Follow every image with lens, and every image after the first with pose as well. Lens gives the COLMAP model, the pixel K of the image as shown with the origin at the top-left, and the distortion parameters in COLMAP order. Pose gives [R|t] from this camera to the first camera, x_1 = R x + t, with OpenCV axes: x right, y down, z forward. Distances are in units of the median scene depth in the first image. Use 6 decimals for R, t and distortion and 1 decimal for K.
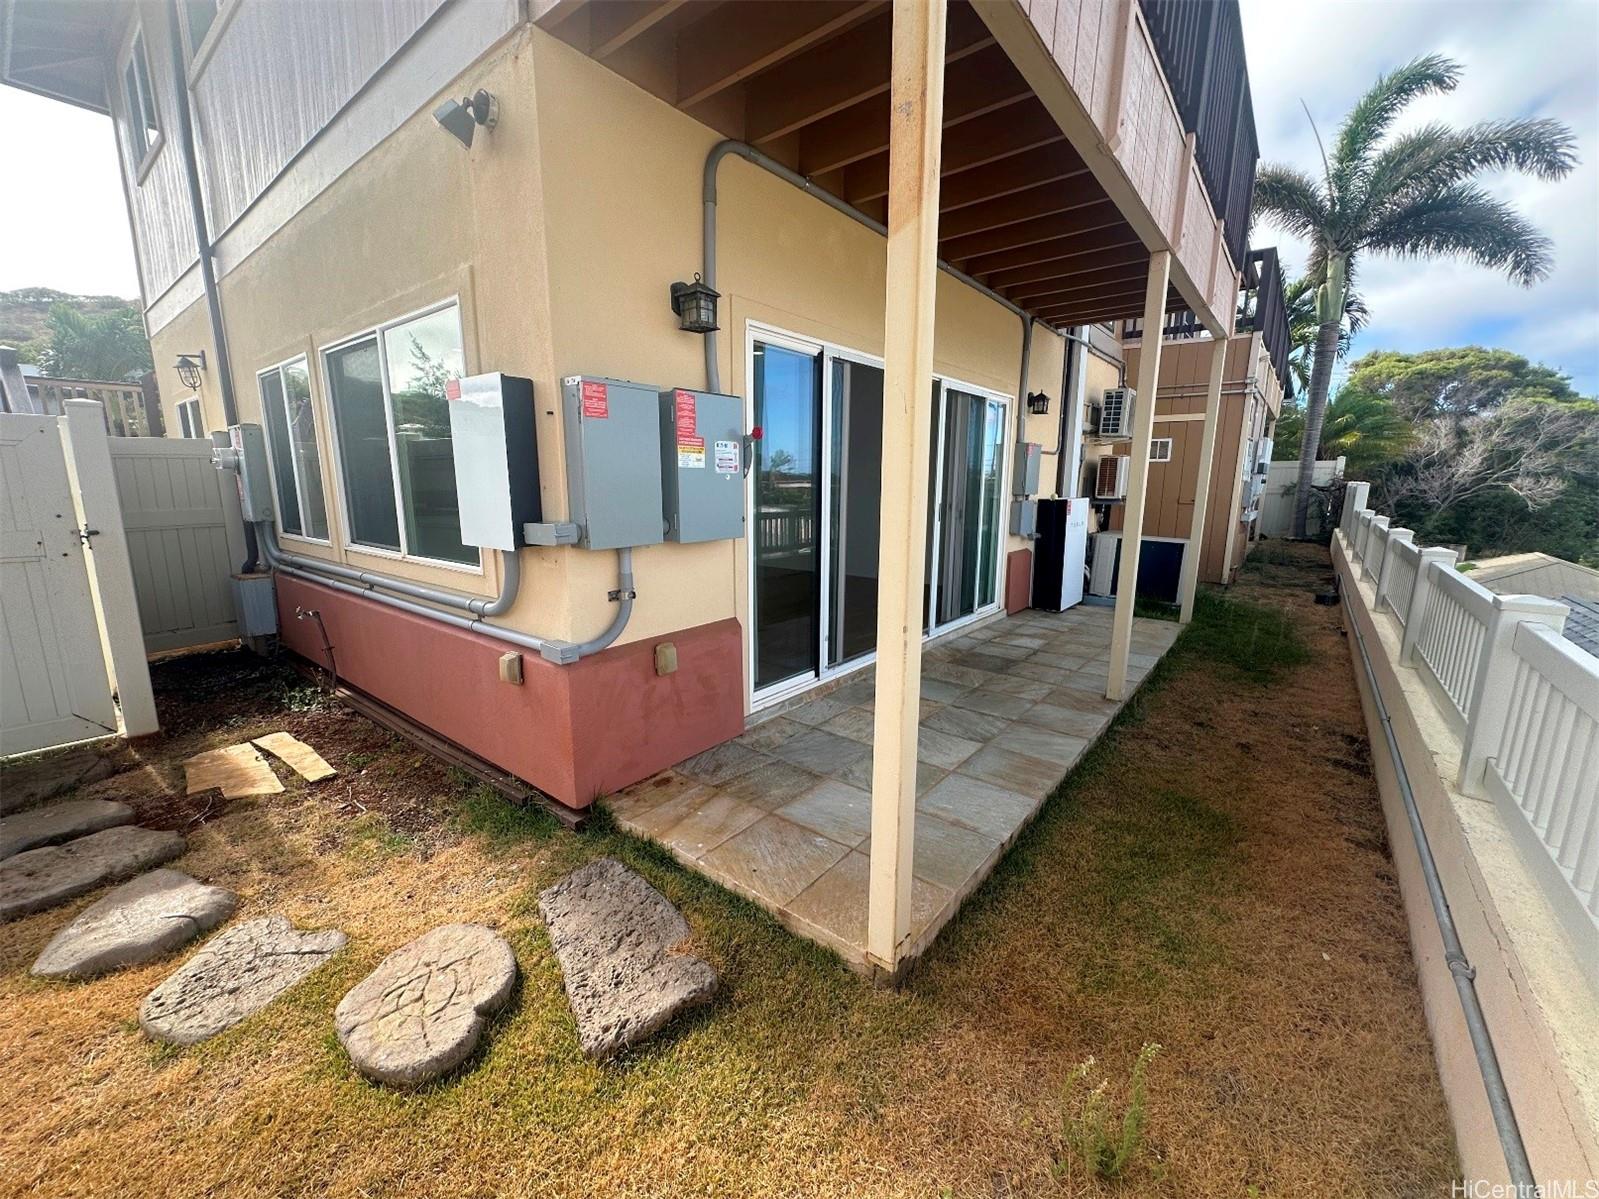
lens RADIAL K [[638.6, 0, 796.7], [0, 638.6, 599.4], [0, 0, 1]] dist [-0.002735, 0.001111]
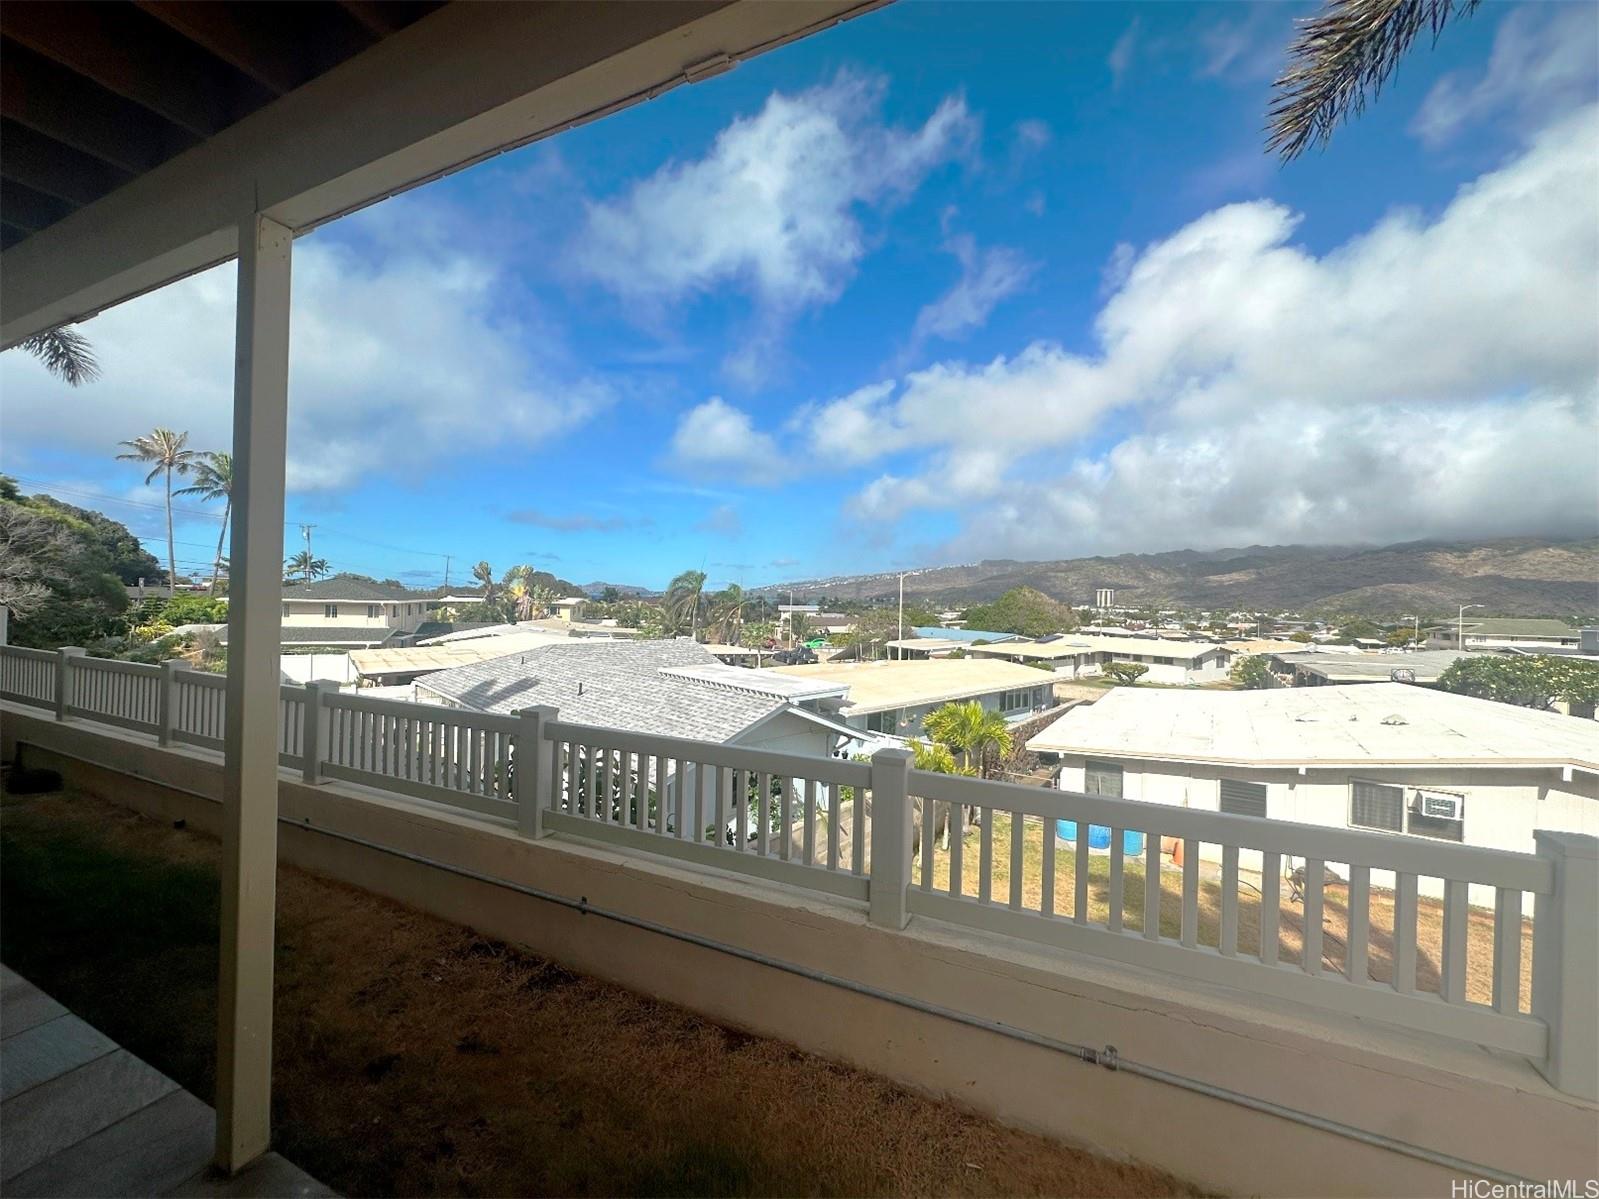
lens RADIAL K [[638.6, 0, 796.7], [0, 638.6, 599.4], [0, 0, 1]] dist [-0.002735, 0.001111]
pose [[-0.243147, -0.007780, 0.969958, -0.008065], [0.153803, 0.987008, 0.046472, -0.280117], [-0.957718, 0.160482, -0.238791, 1.076576]]
